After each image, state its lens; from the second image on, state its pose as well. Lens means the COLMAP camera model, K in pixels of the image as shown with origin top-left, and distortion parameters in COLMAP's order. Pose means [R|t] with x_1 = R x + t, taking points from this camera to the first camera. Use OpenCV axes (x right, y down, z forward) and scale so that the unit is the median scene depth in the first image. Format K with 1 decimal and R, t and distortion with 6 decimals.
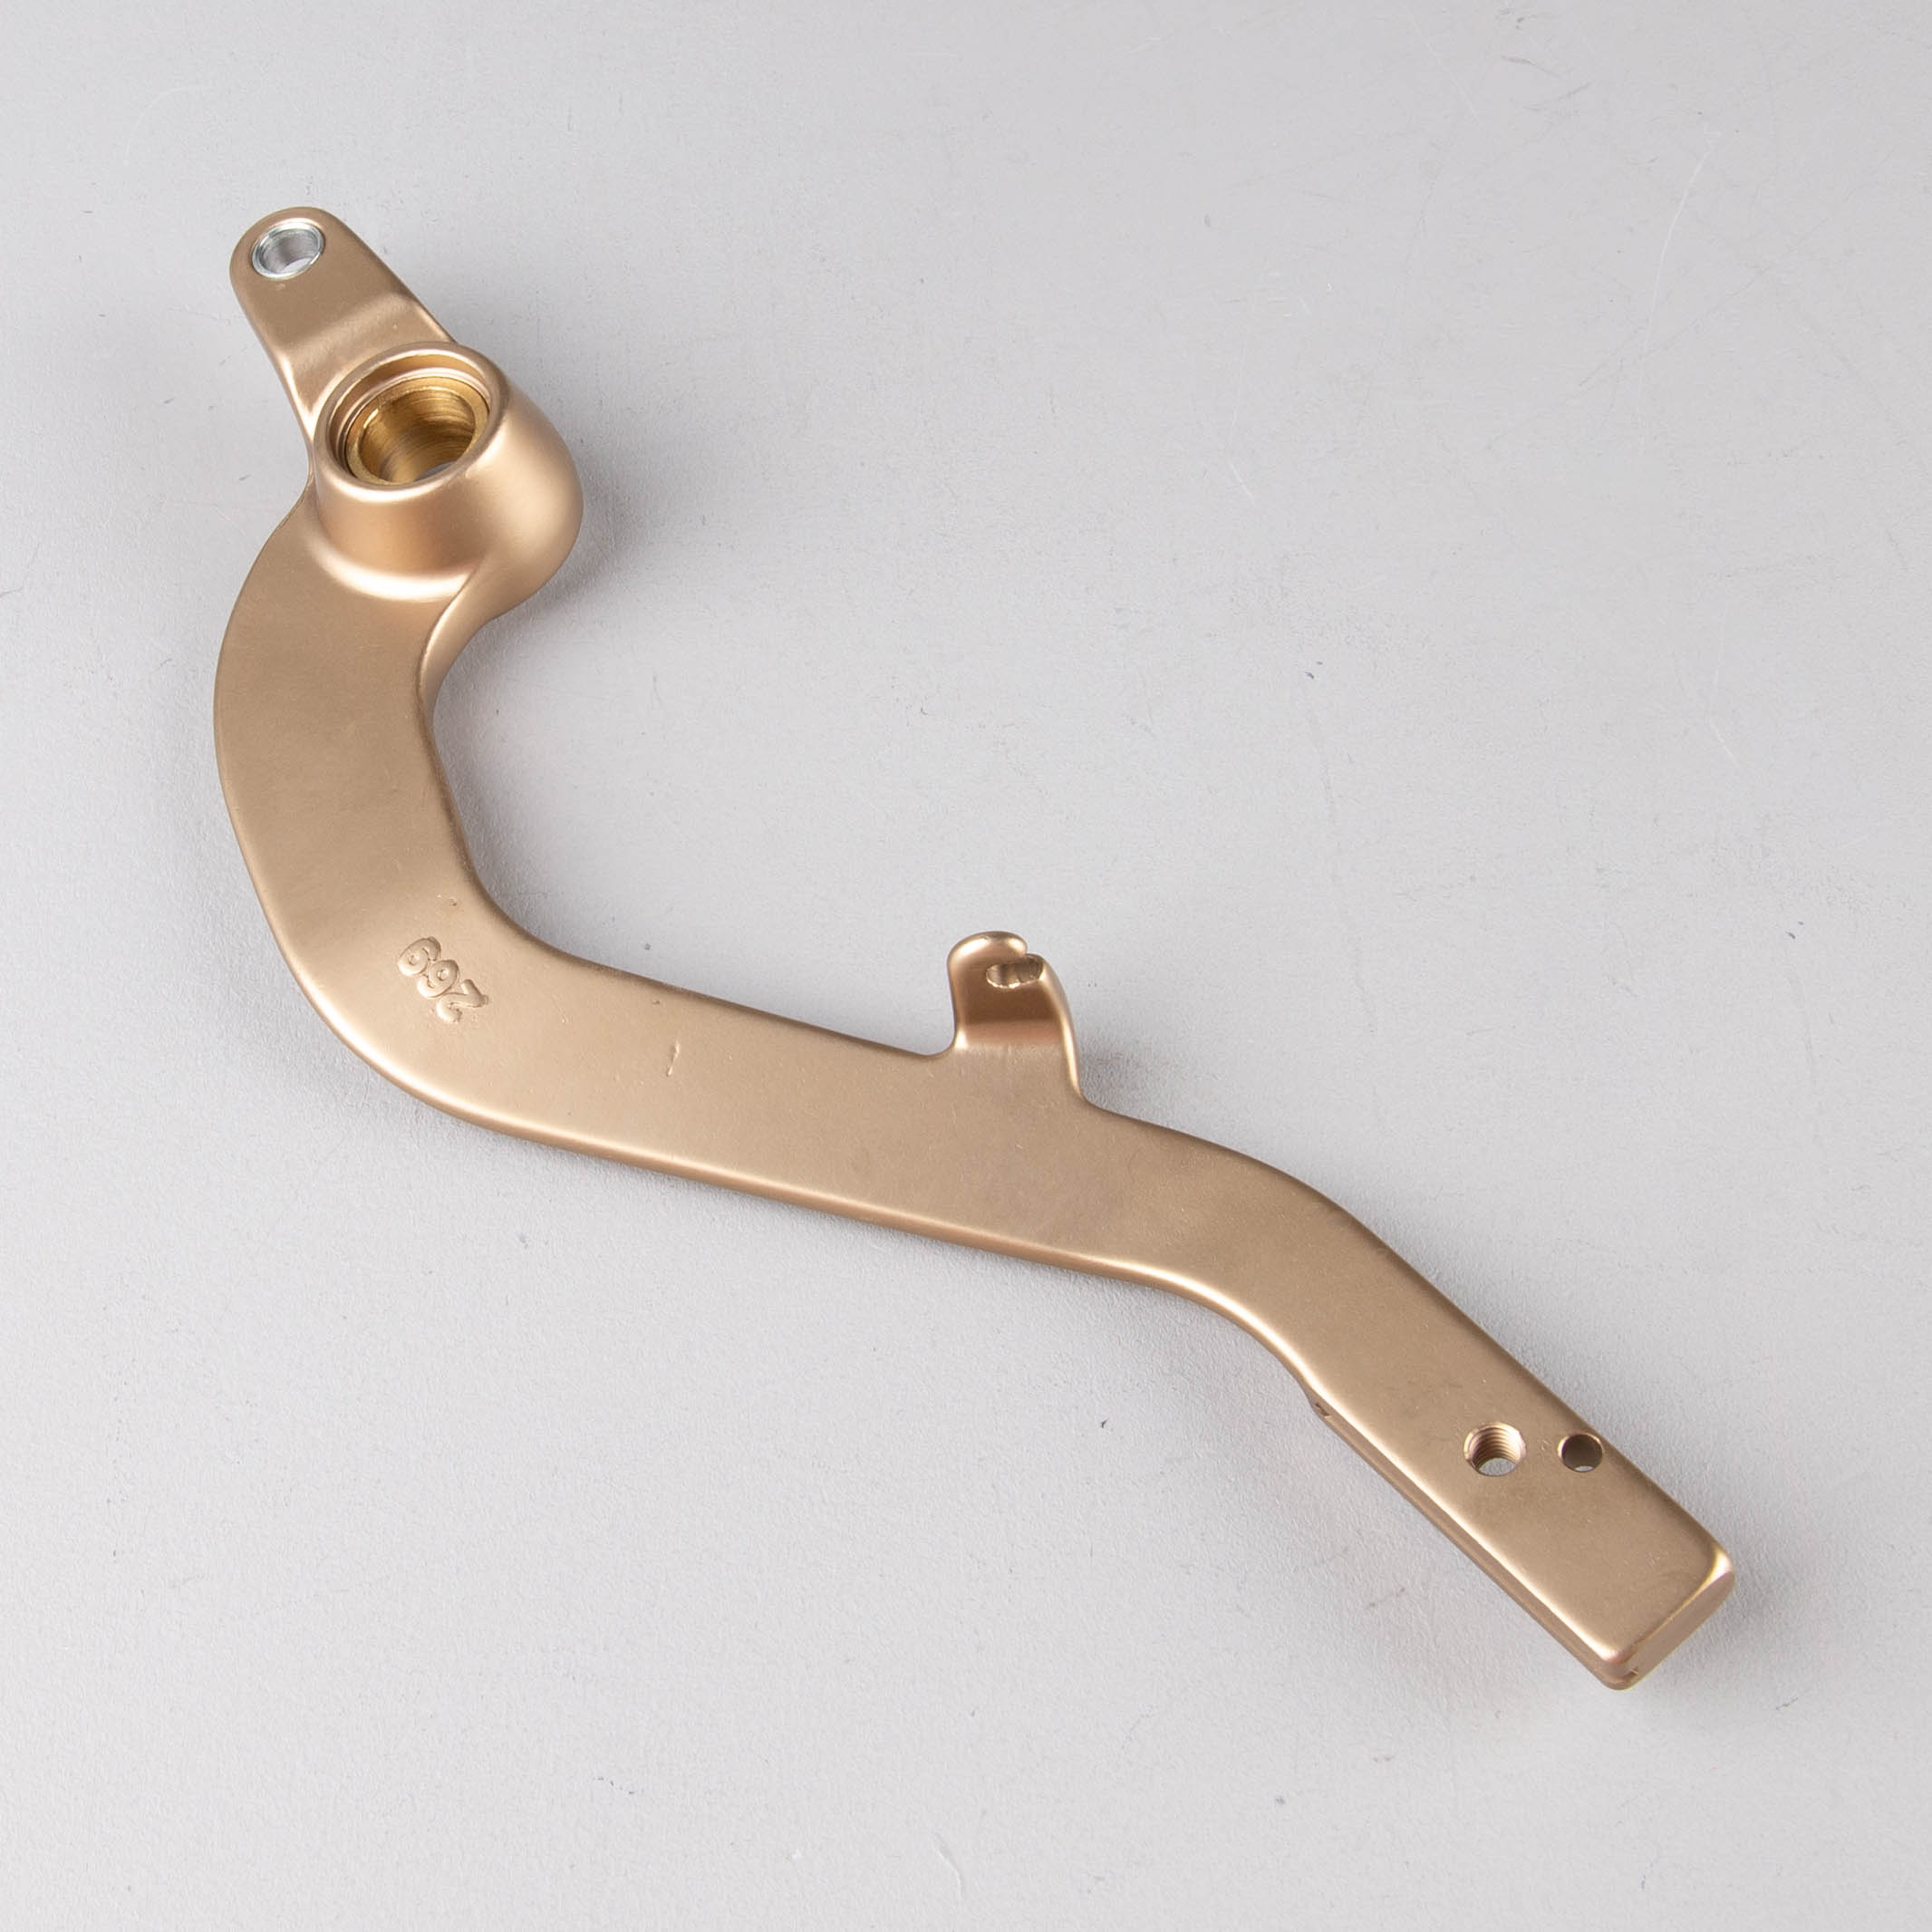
lens RADIAL K [[2980.4, 0, 699.5], [0, 2980.4, 1010.7], [0, 0, 1]] dist [-0.027843, -0.014188]
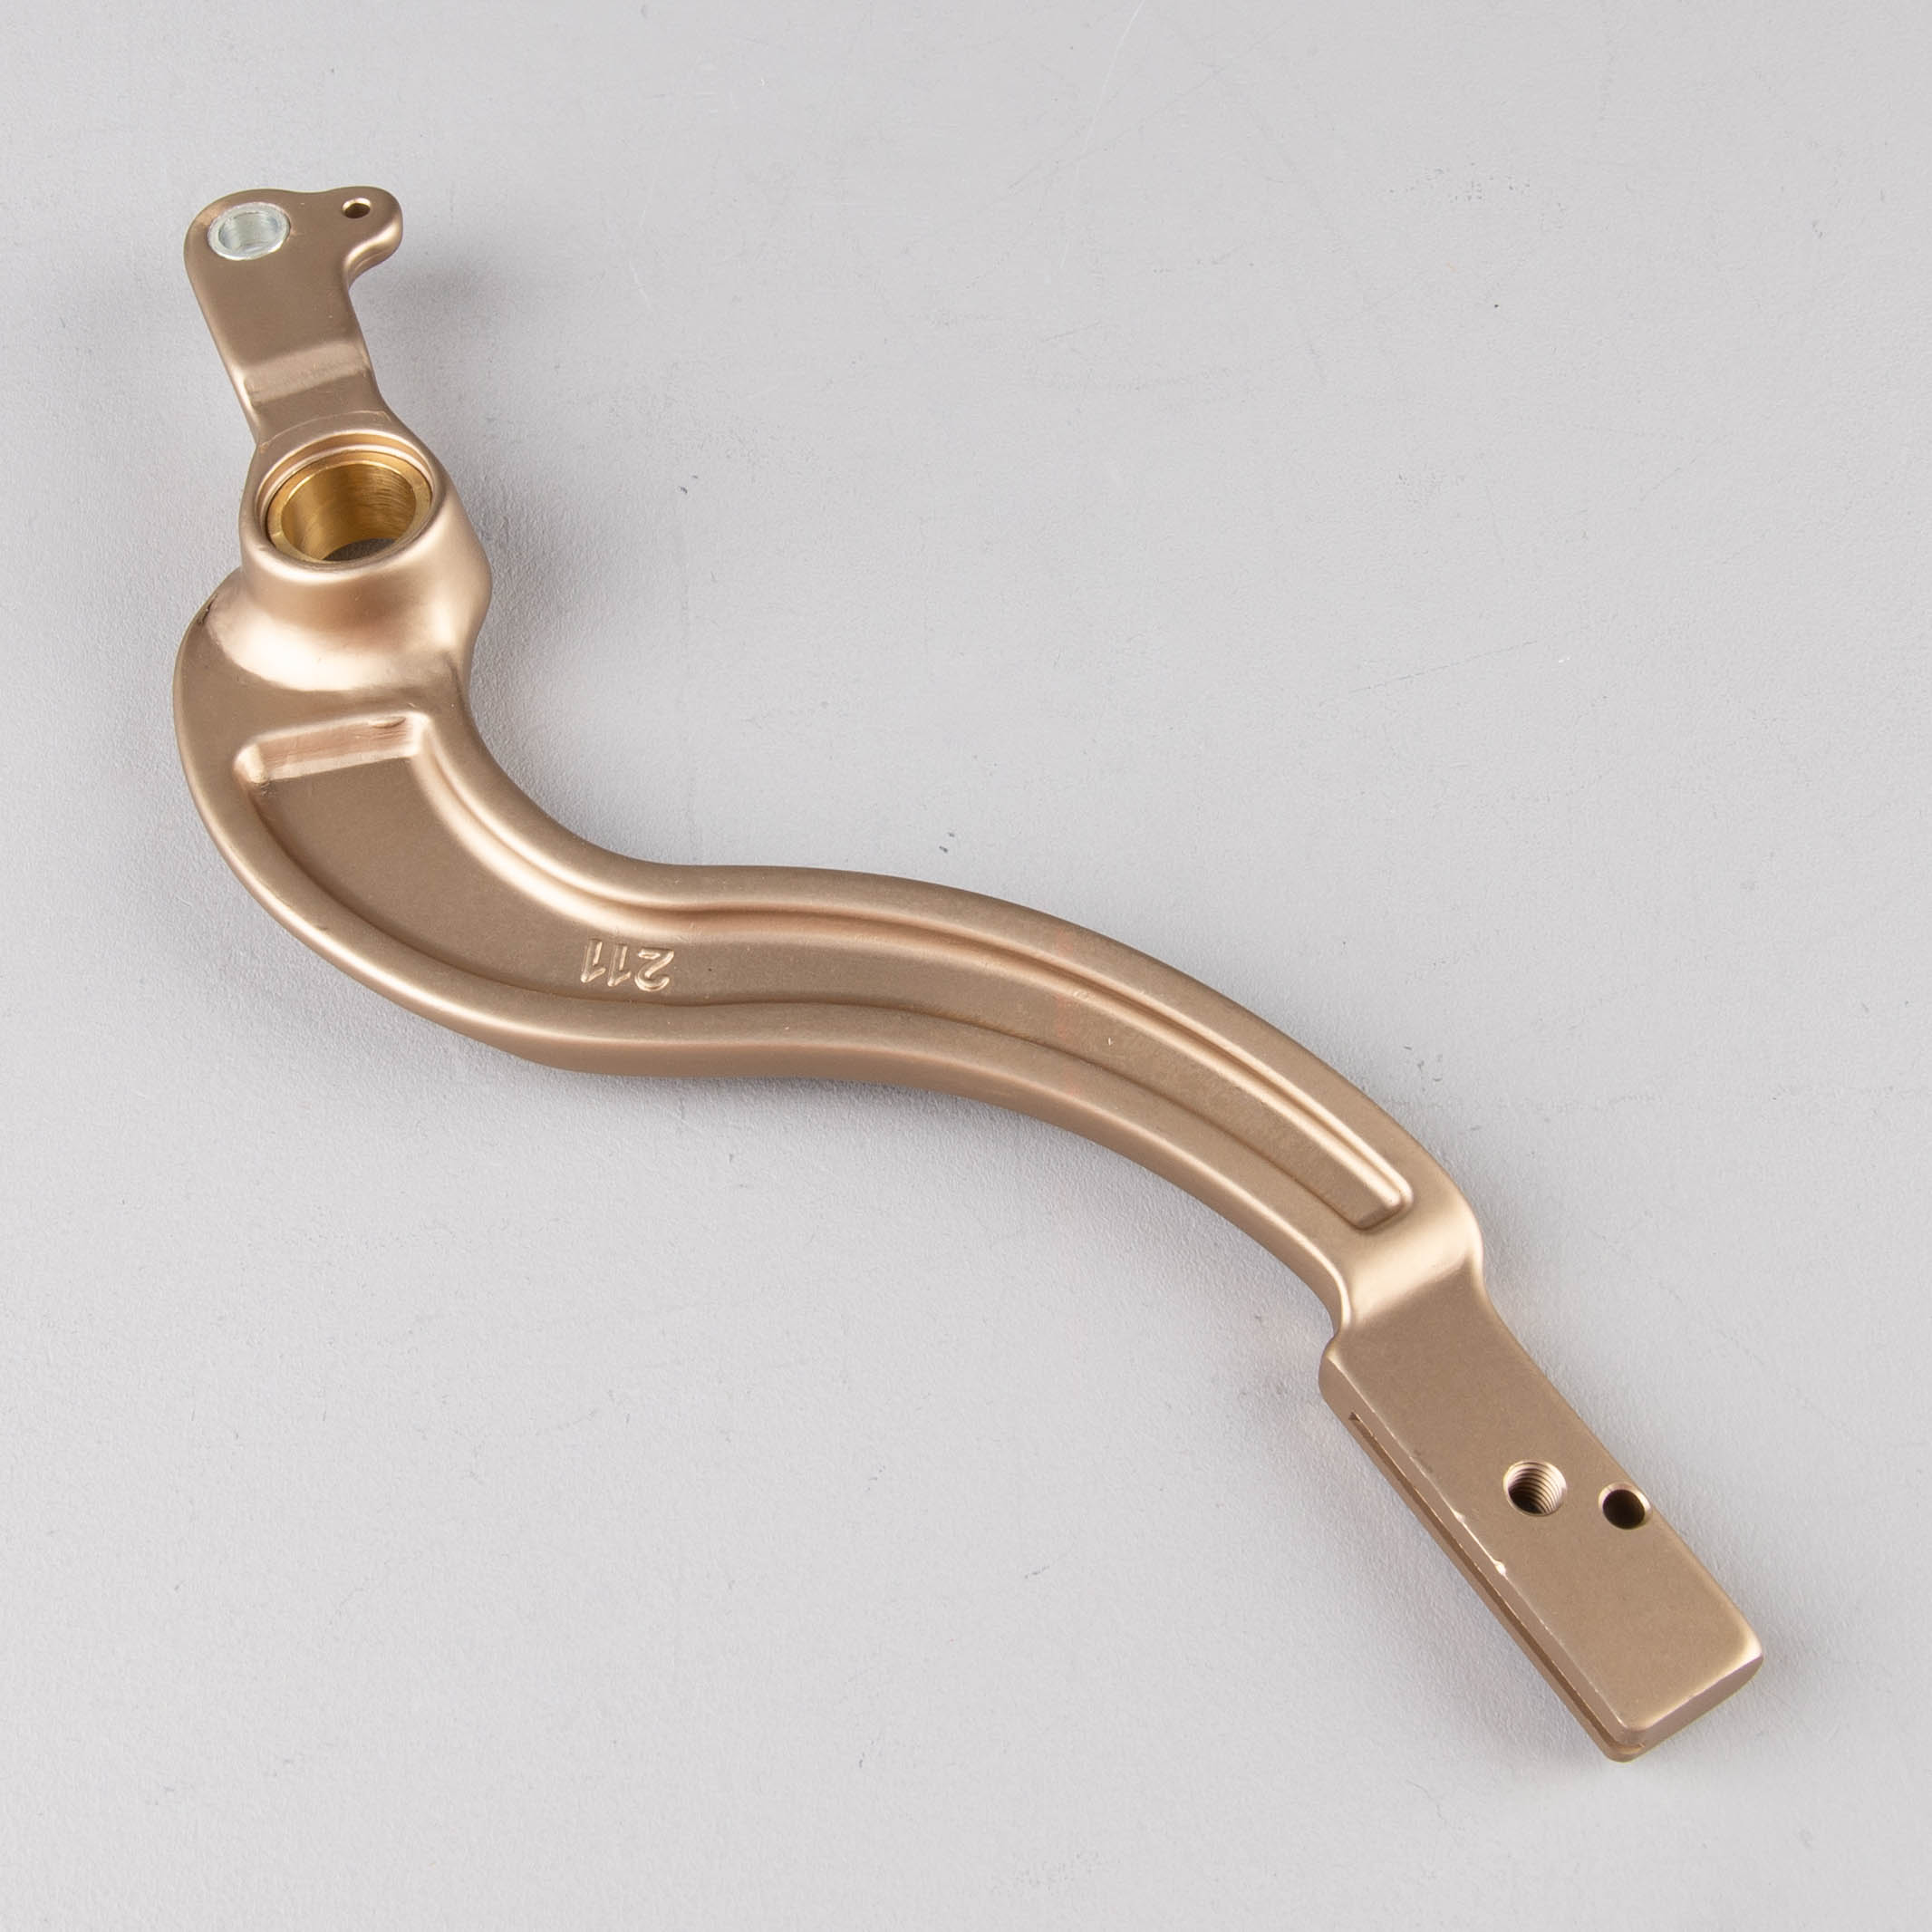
lens RADIAL K [[2980.4, 0, 699.5], [0, 2980.4, 1010.7], [0, 0, 1]] dist [-0.027843, -0.014188]
pose [[0.998882, -0.000890, 0.047259, 0.202922], [-0.001414, 0.998812, 0.048704, 0.007702], [-0.047246, -0.048716, 0.997695, 0.059945]]
